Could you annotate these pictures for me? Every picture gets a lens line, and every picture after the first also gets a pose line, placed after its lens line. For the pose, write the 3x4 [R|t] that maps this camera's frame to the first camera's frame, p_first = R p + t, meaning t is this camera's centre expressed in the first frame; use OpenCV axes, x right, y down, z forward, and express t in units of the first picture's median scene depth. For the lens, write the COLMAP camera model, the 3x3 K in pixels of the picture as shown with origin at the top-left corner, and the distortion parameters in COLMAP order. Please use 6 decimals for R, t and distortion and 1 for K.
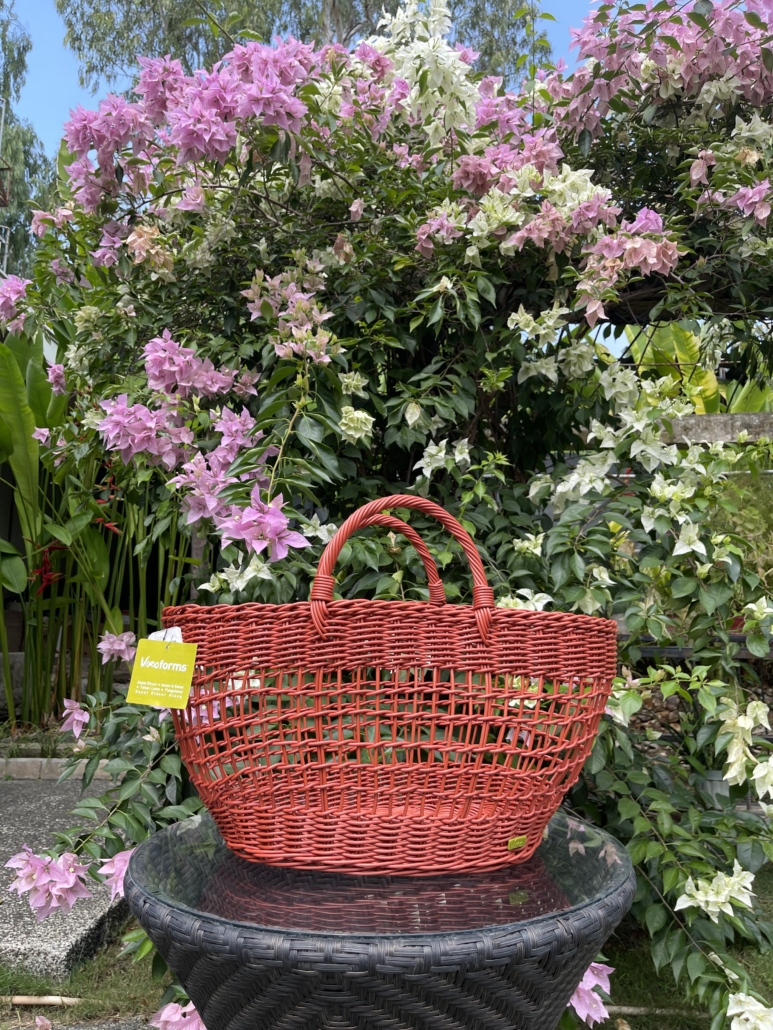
lens RADIAL K [[753.3, 0, 380.9], [0, 753.3, 516.9], [0, 0, 1]] dist [0.003015, -0.008332]
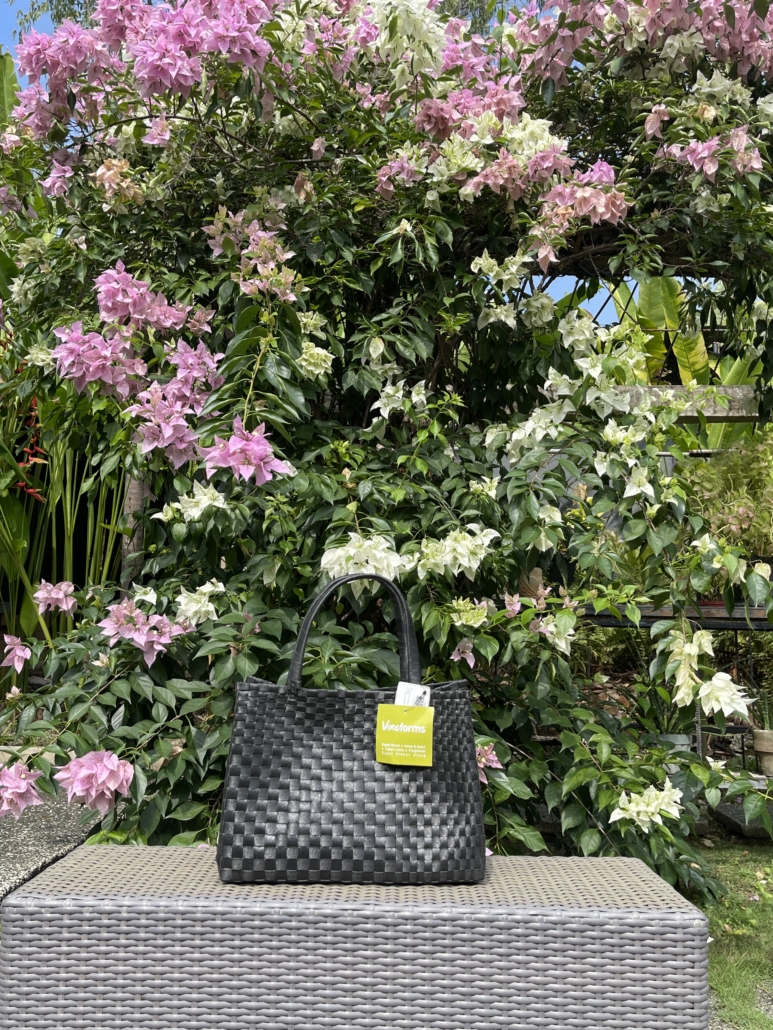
lens RADIAL K [[883.7, 0, 386.5], [0, 883.7, 516.2], [0, 0, 1]] dist [0.005373, 0.007755]
pose [[0.998232, 0.023650, 0.054522, 0.006169], [-0.023807, 0.999714, 0.002221, 0.069921], [-0.054454, -0.003515, 0.998510, -0.165555]]
